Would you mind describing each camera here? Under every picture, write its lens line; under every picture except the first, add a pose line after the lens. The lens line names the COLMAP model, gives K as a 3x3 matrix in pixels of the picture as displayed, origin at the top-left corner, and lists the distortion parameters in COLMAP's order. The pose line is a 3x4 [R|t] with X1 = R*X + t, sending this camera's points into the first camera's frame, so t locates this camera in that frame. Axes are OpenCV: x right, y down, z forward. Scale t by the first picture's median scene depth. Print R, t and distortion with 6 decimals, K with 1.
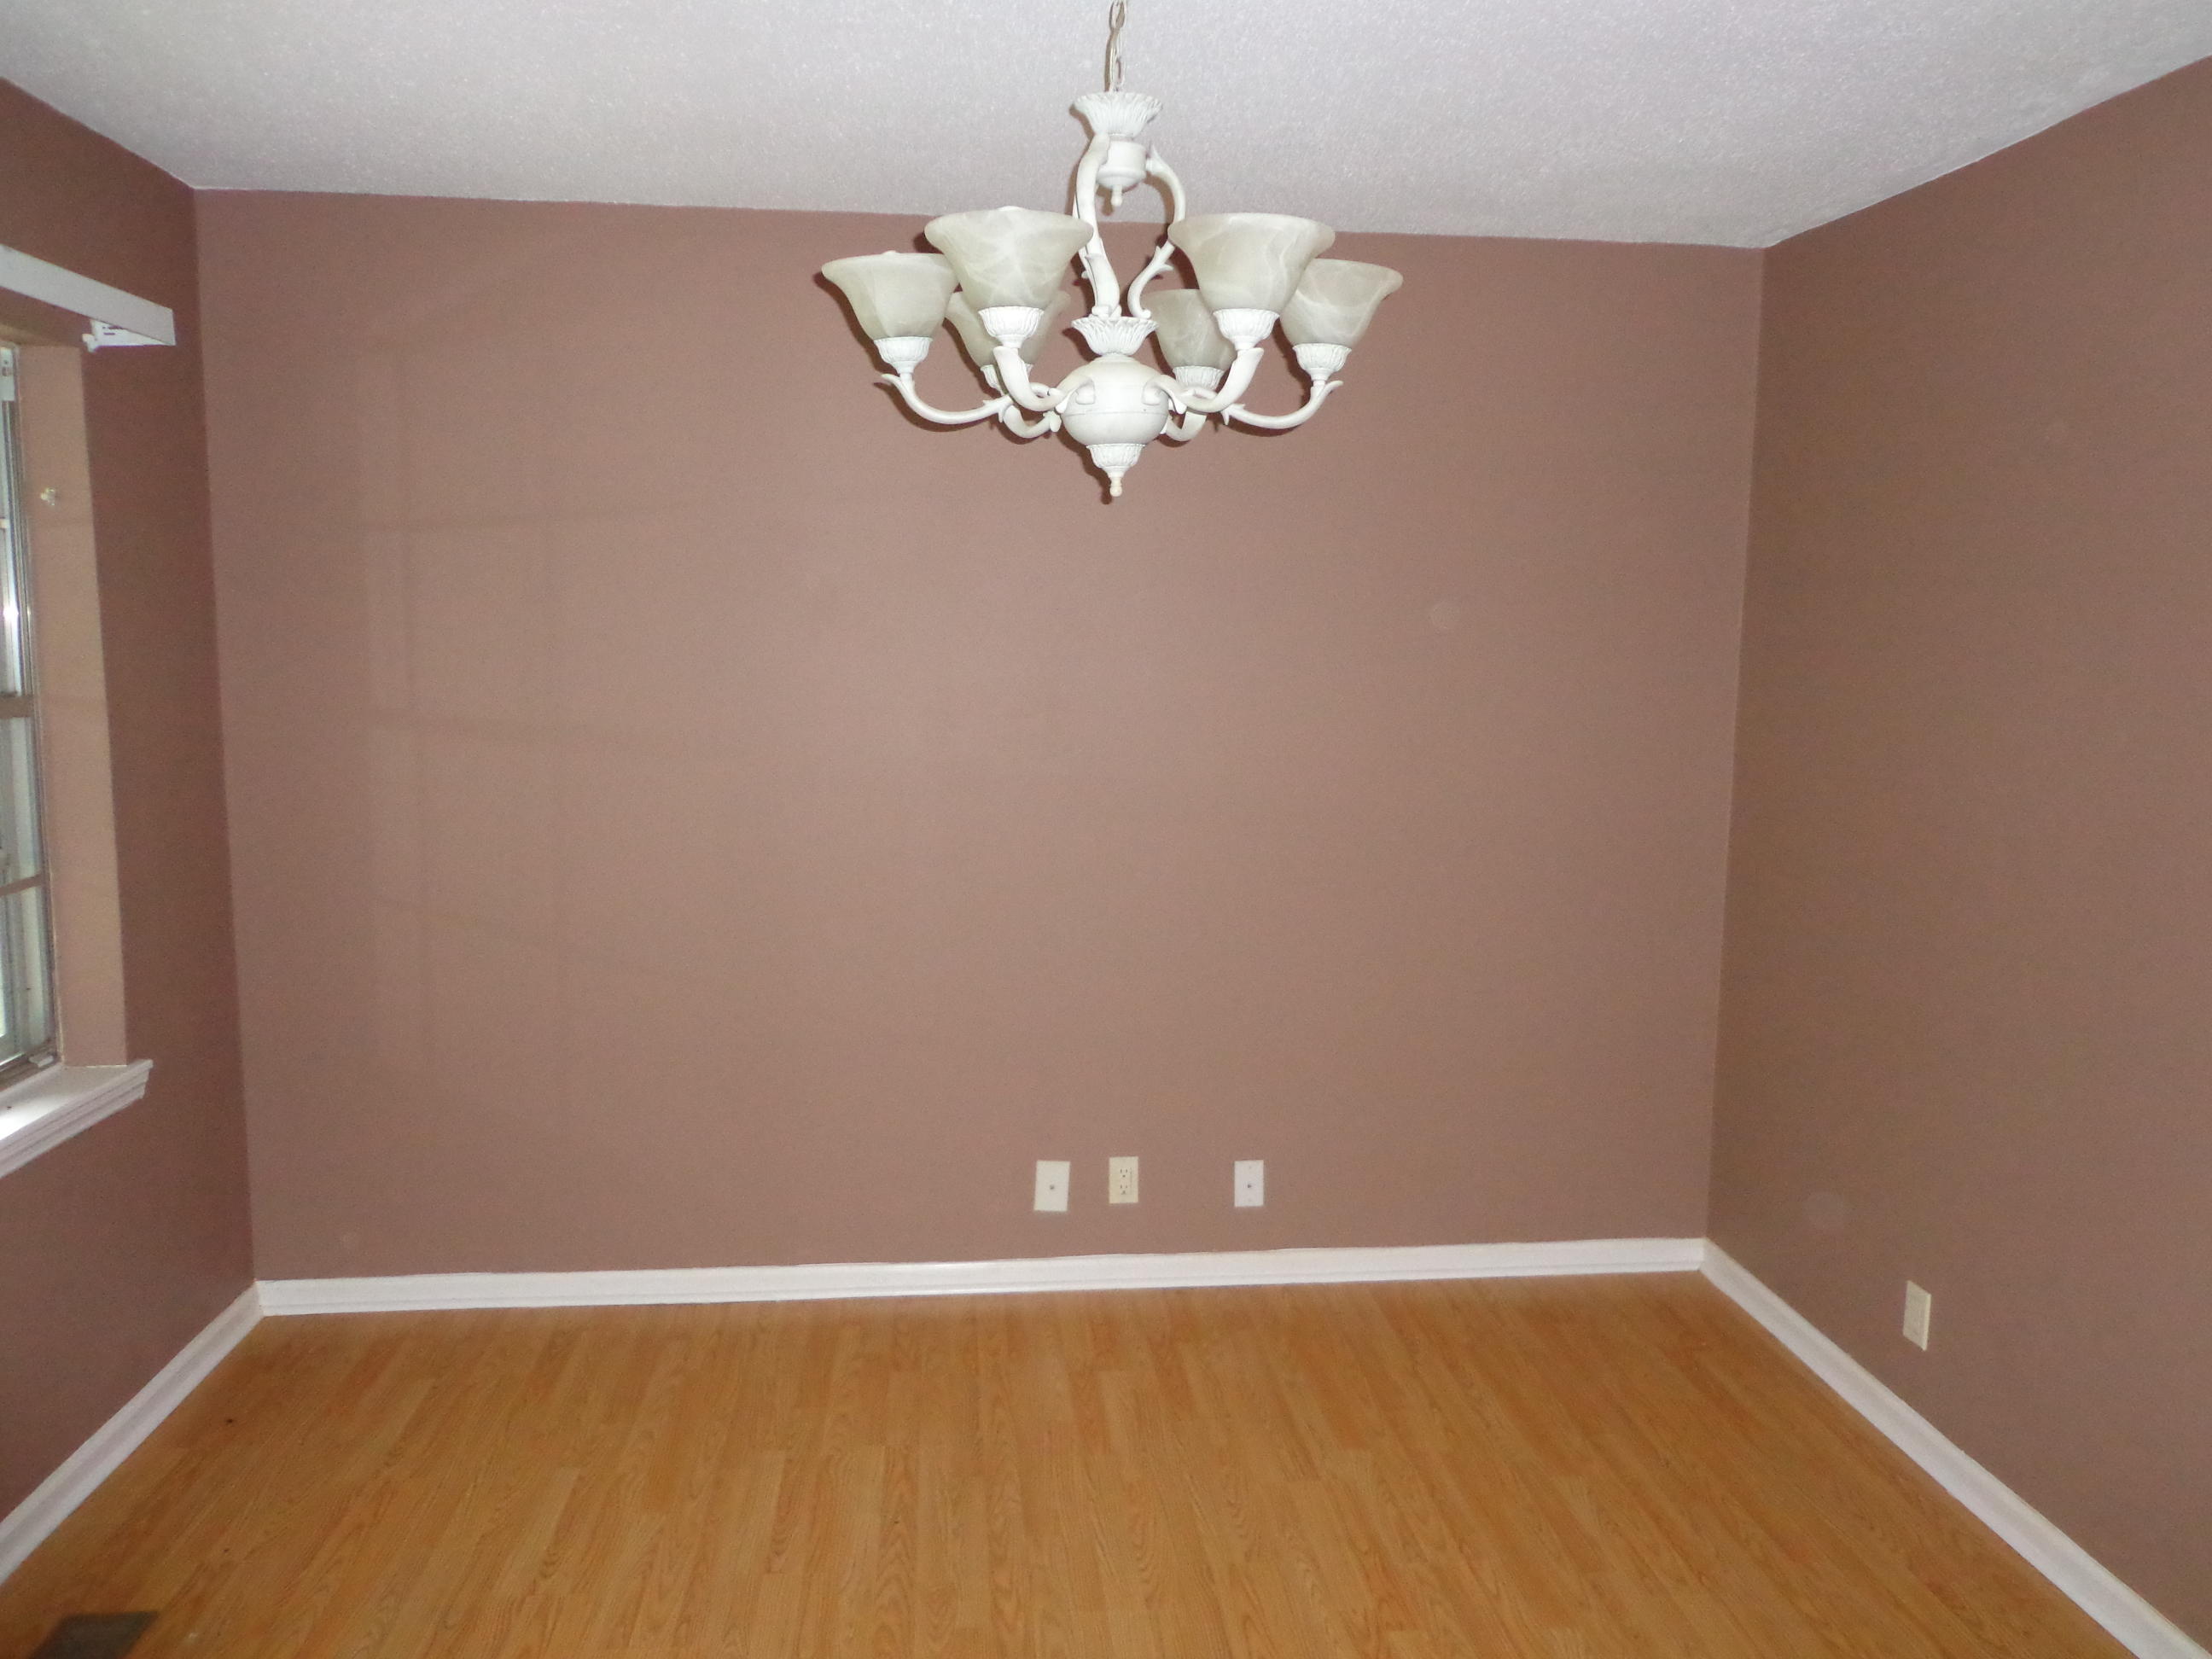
lens RADIAL K [[1623.1, 0, 1106.0], [0, 1623.1, 829.5], [0, 0, 1]] dist [0.000324, 0.000649]
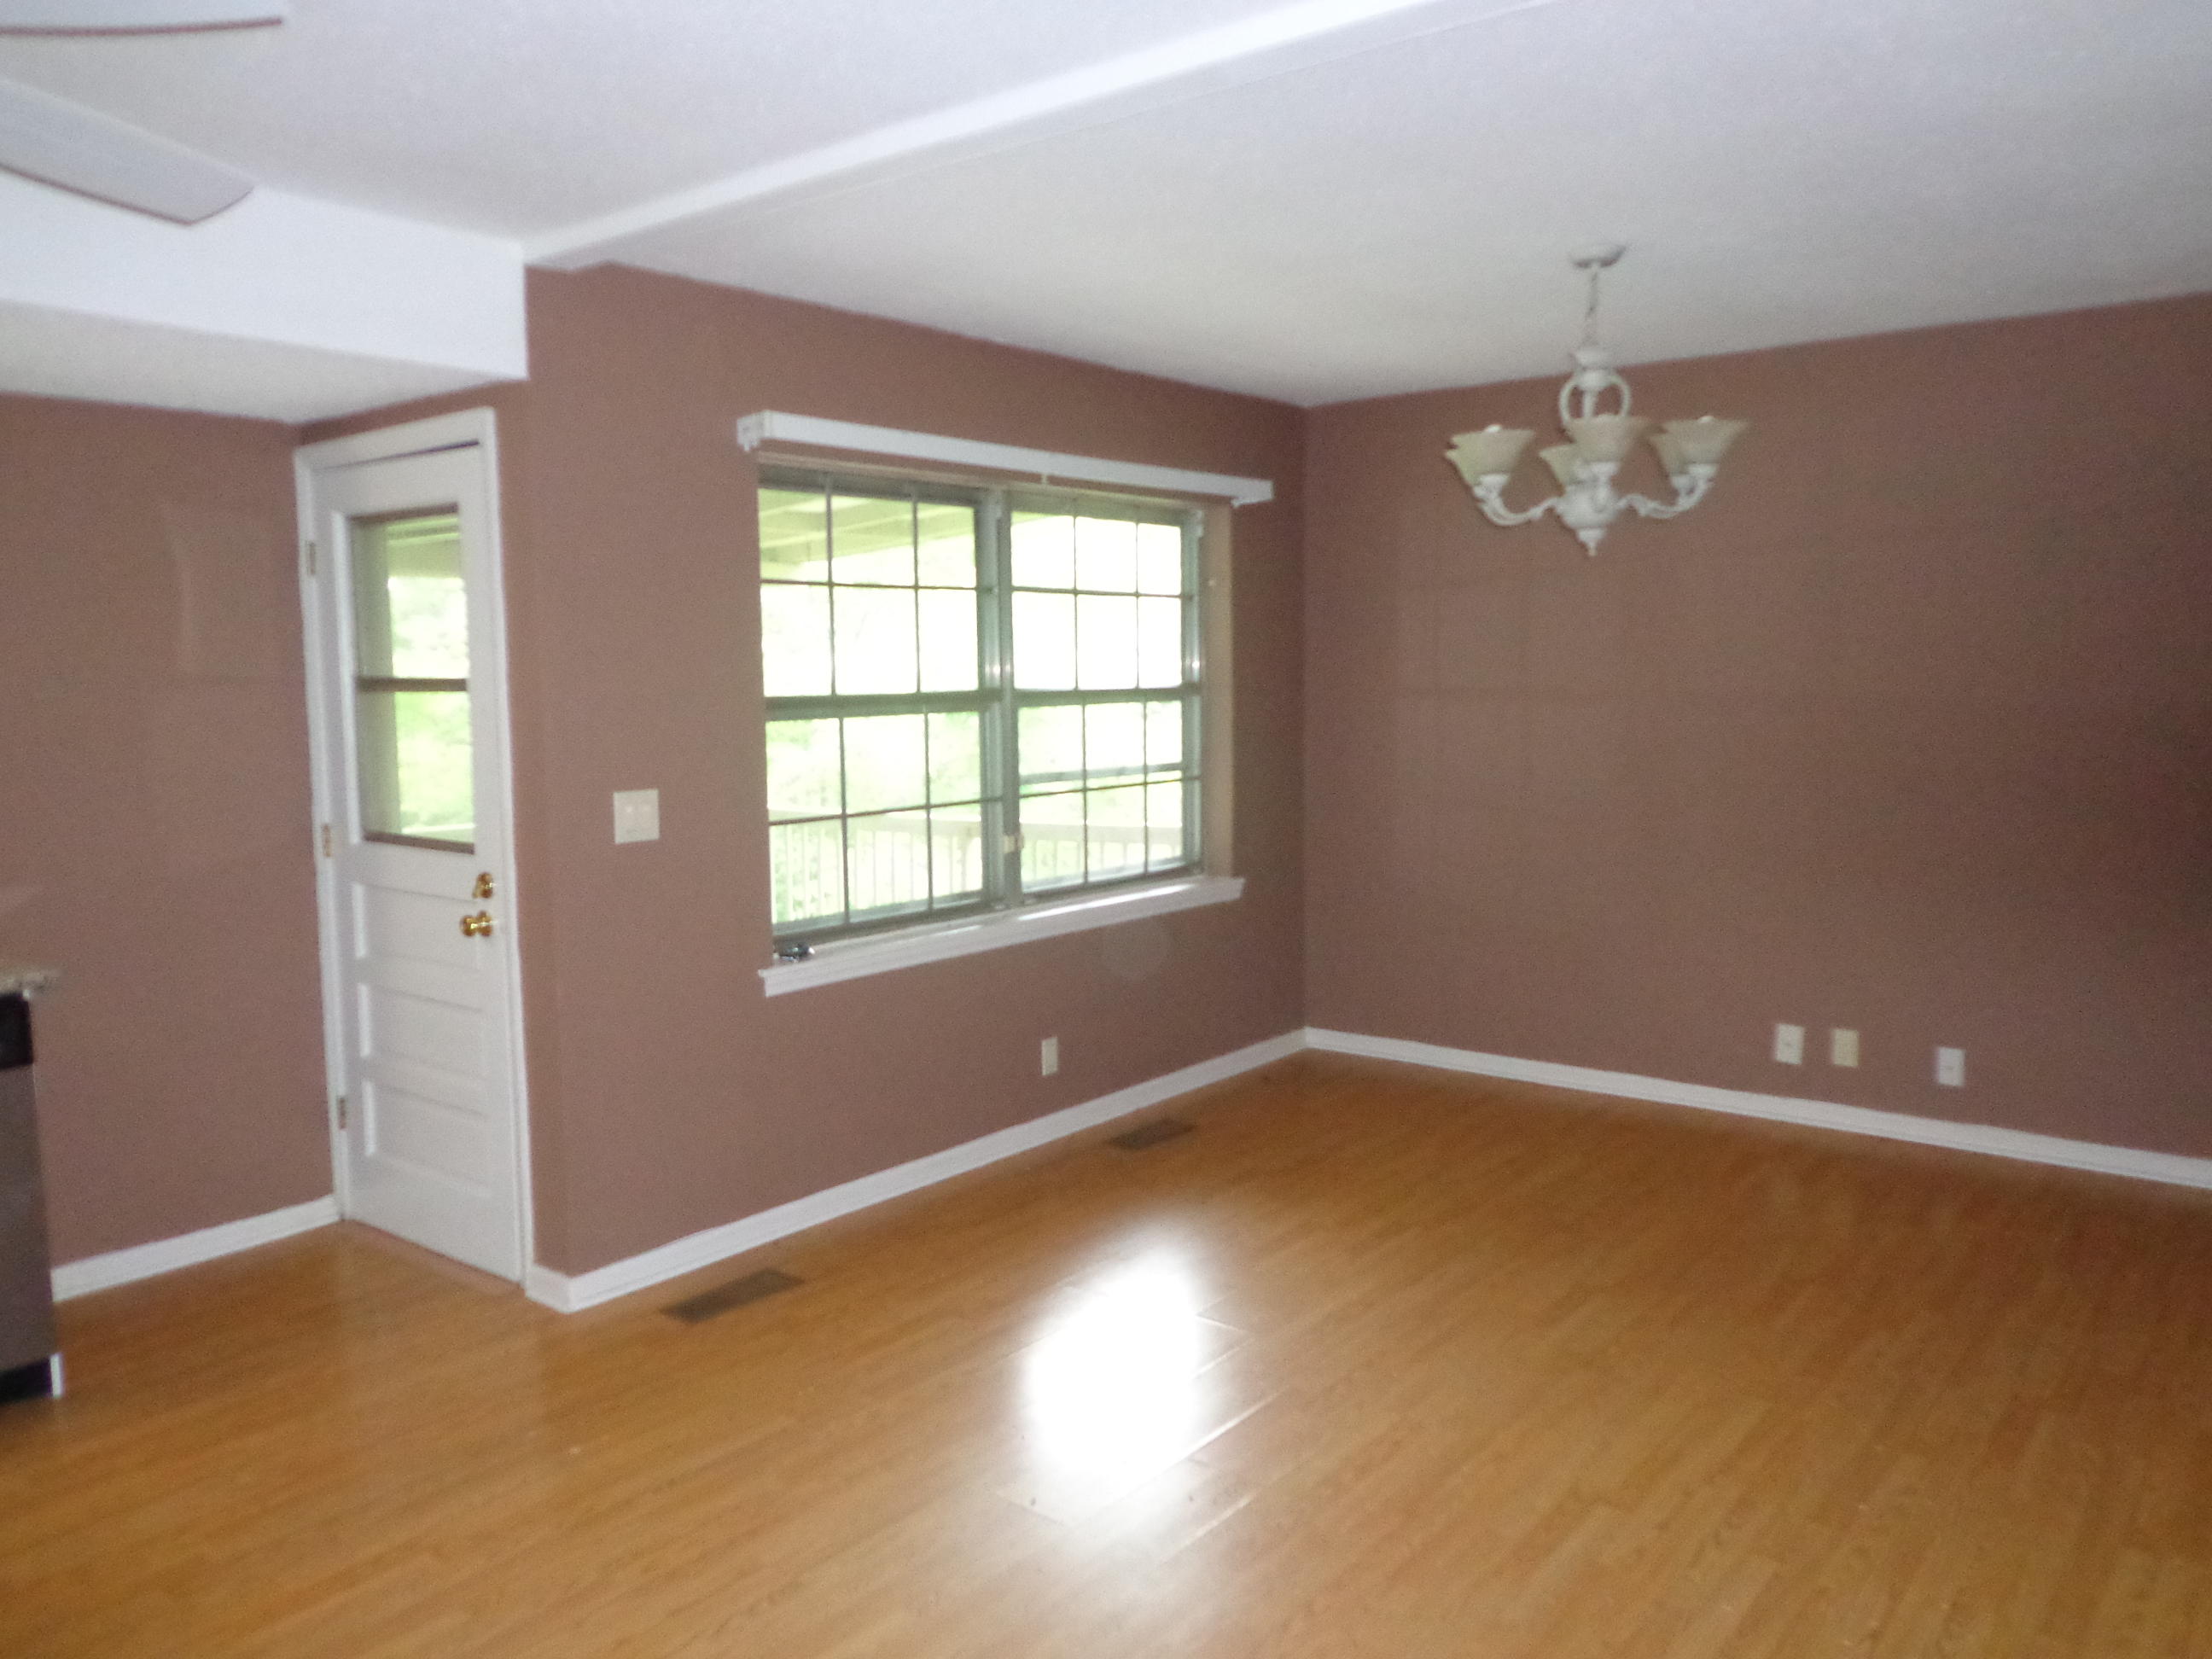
lens RADIAL K [[1628.0, 0, 1095.7], [0, 1628.0, 826.6], [0, 0, 1]] dist [0.006114, -0.002056]
pose [[0.711804, 0.046861, -0.700813, 0.652679], [-0.065802, 0.997833, -0.000113, 0.099521], [0.699289, 0.046195, 0.713345, -0.503450]]
